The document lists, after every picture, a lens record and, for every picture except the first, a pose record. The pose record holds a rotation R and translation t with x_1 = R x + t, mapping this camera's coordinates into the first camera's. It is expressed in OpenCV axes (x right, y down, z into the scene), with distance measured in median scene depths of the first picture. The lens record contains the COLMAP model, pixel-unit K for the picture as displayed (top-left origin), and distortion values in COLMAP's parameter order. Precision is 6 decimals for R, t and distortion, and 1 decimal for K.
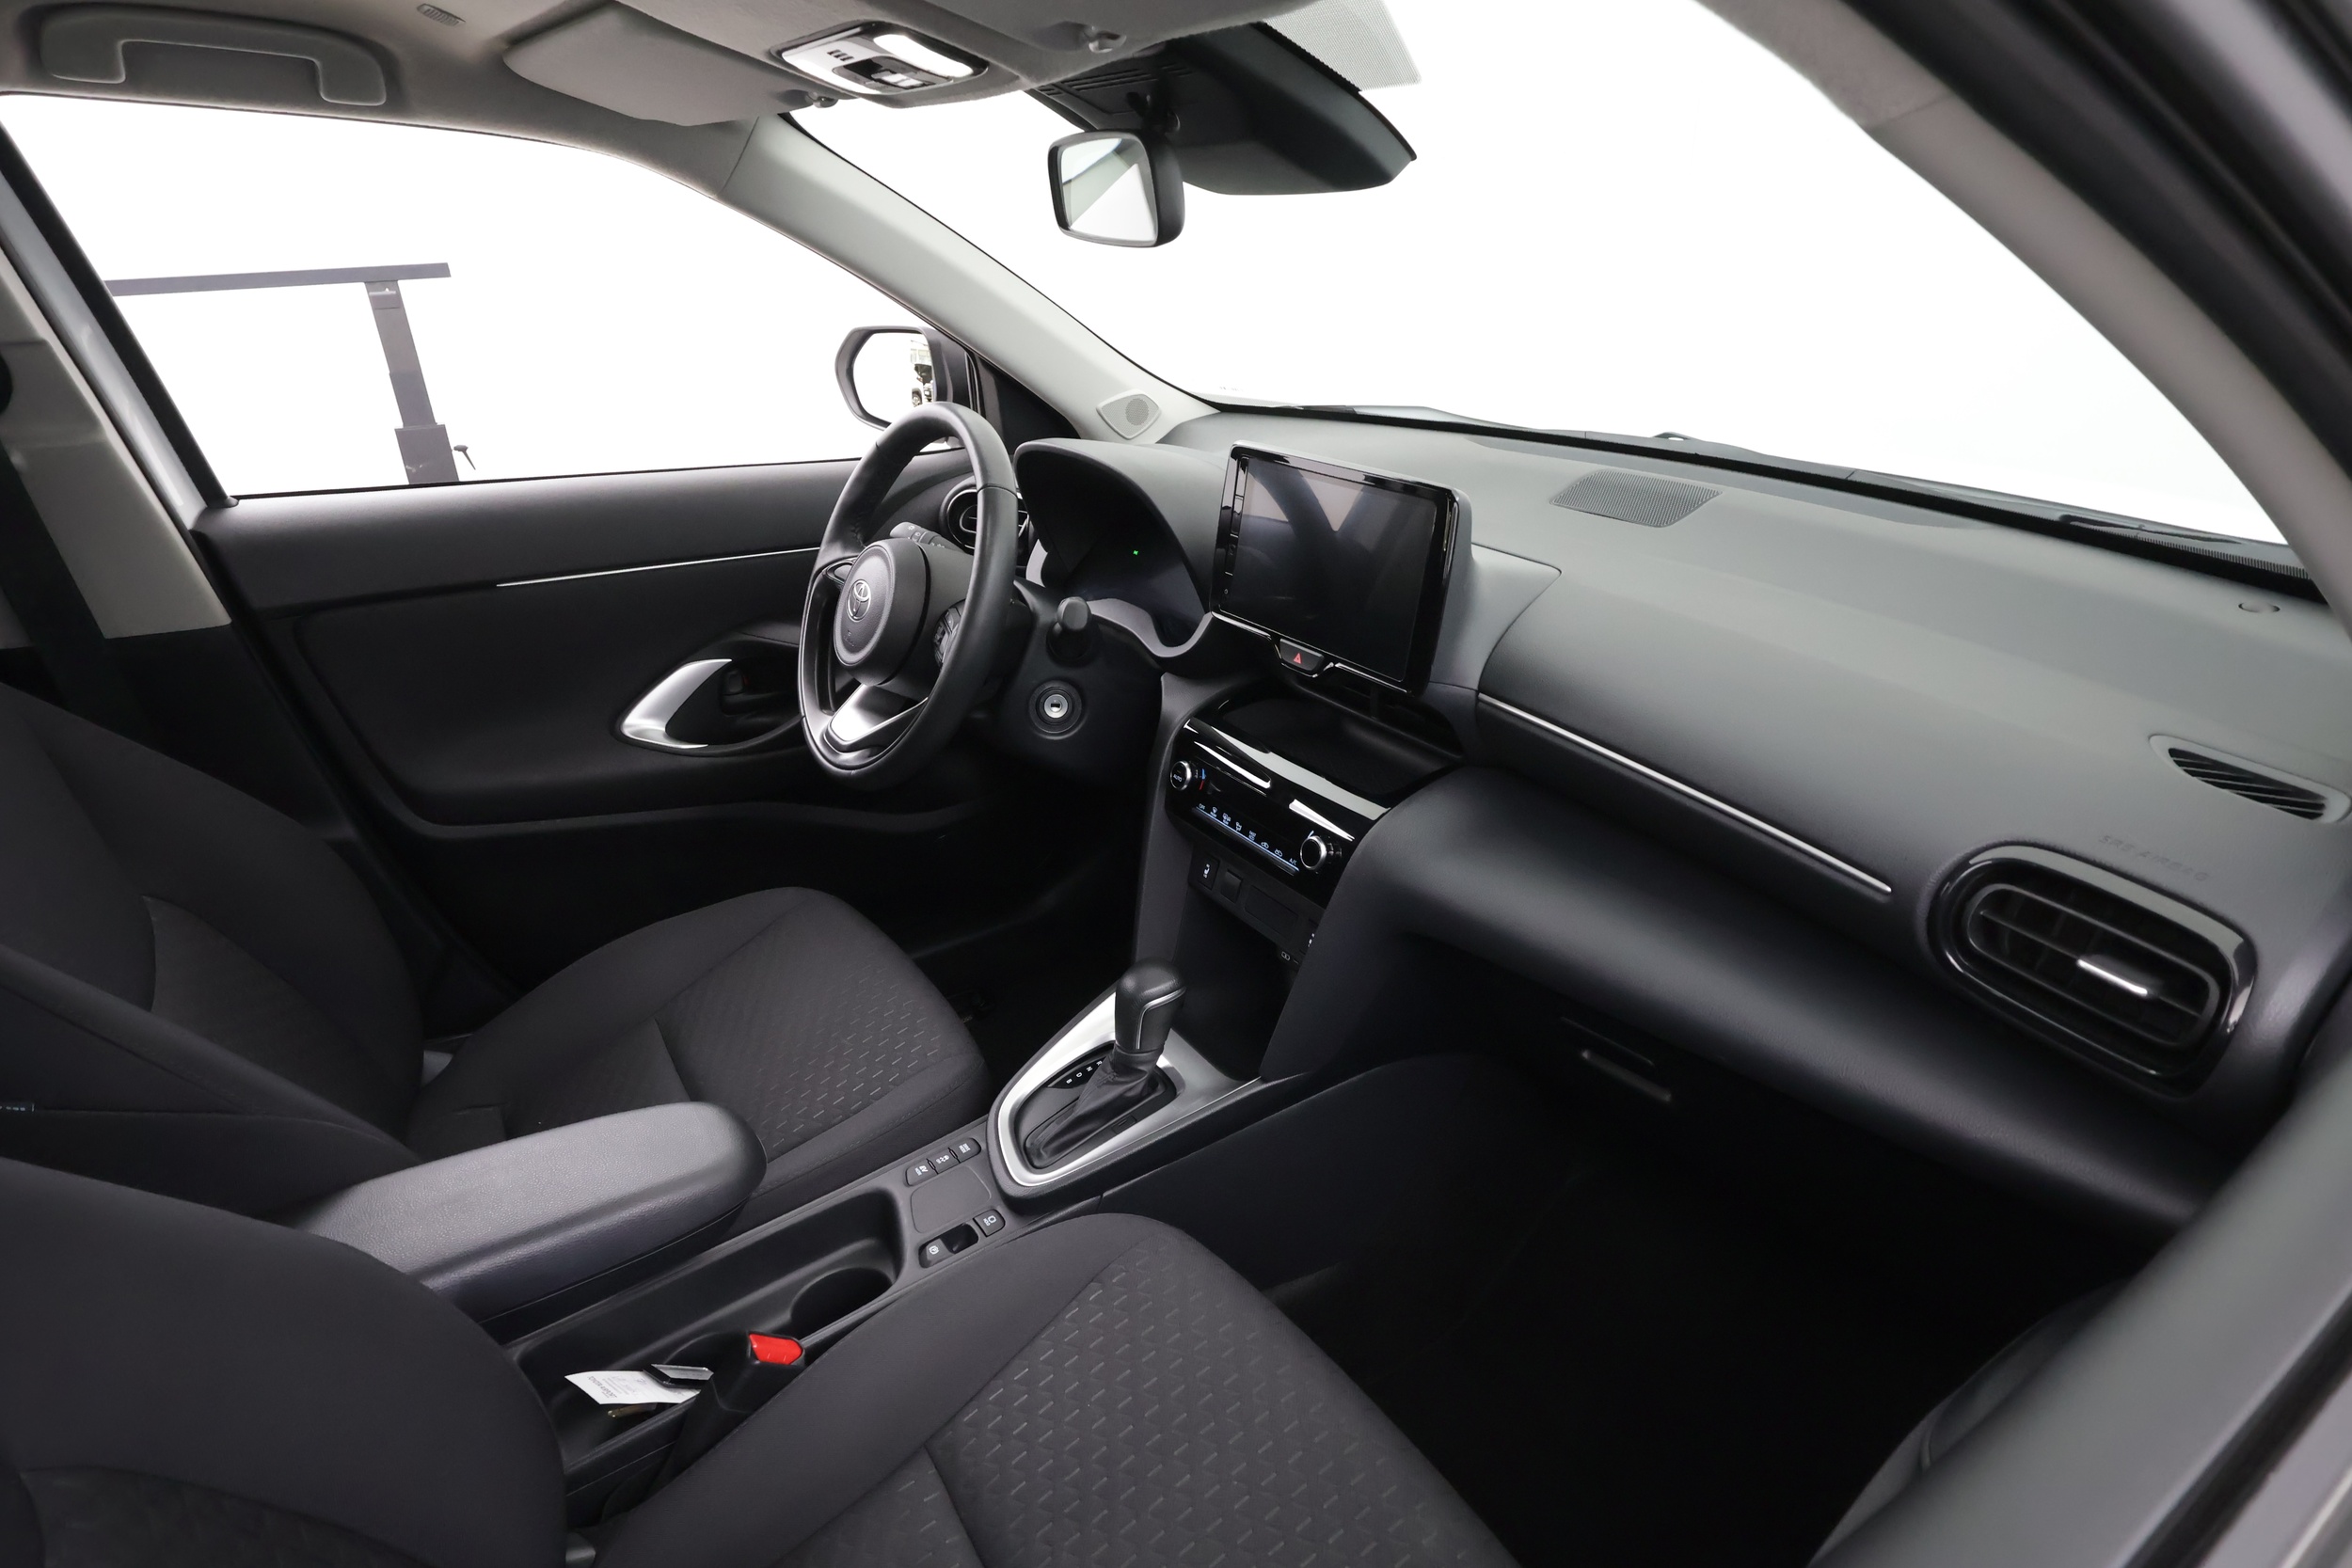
lens RADIAL K [[1275.2, 0, 1192.7], [0, 1275.2, 808.9], [0, 0, 1]] dist [0.003269, -0.000525]
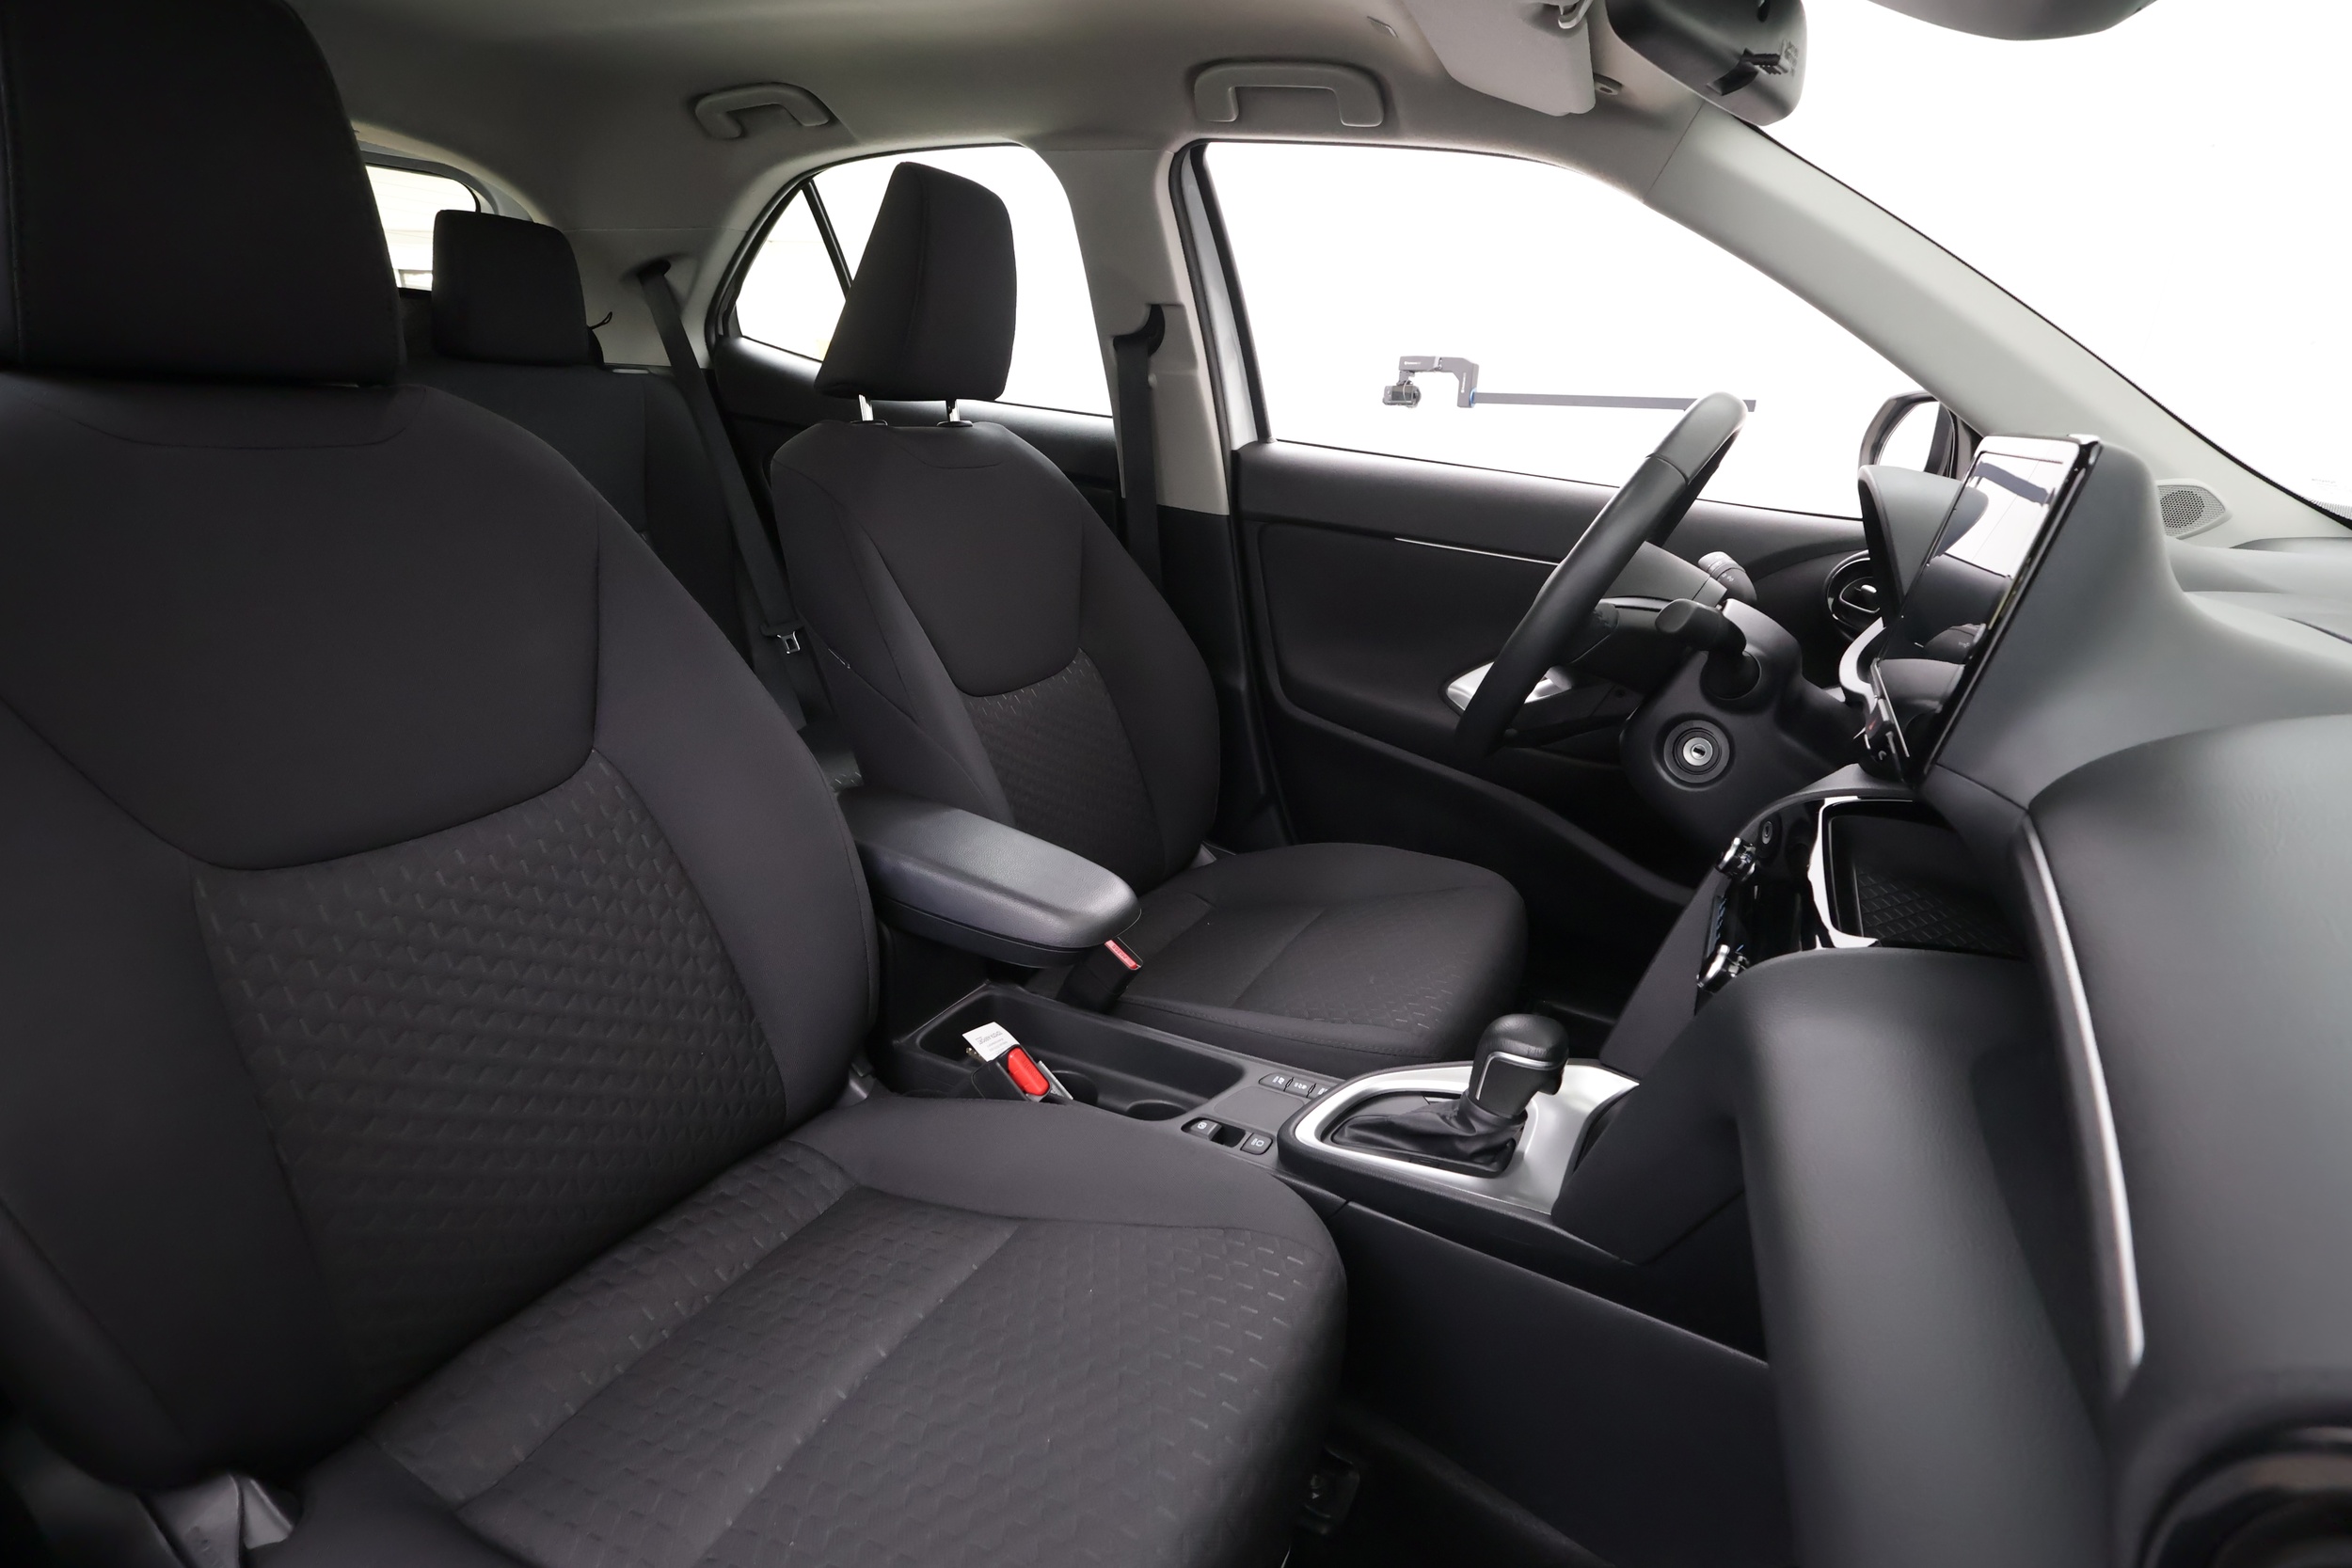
lens RADIAL K [[1087.1, 0, 1179.6], [0, 1087.1, 804.0], [0, 0, 1]] dist [-0.002235, 0.000356]
pose [[0.457438, 0.352110, -0.816559, 0.355110], [-0.431137, 0.890937, 0.142659, -0.004571], [0.777735, 0.286791, 0.559356, 0.353774]]
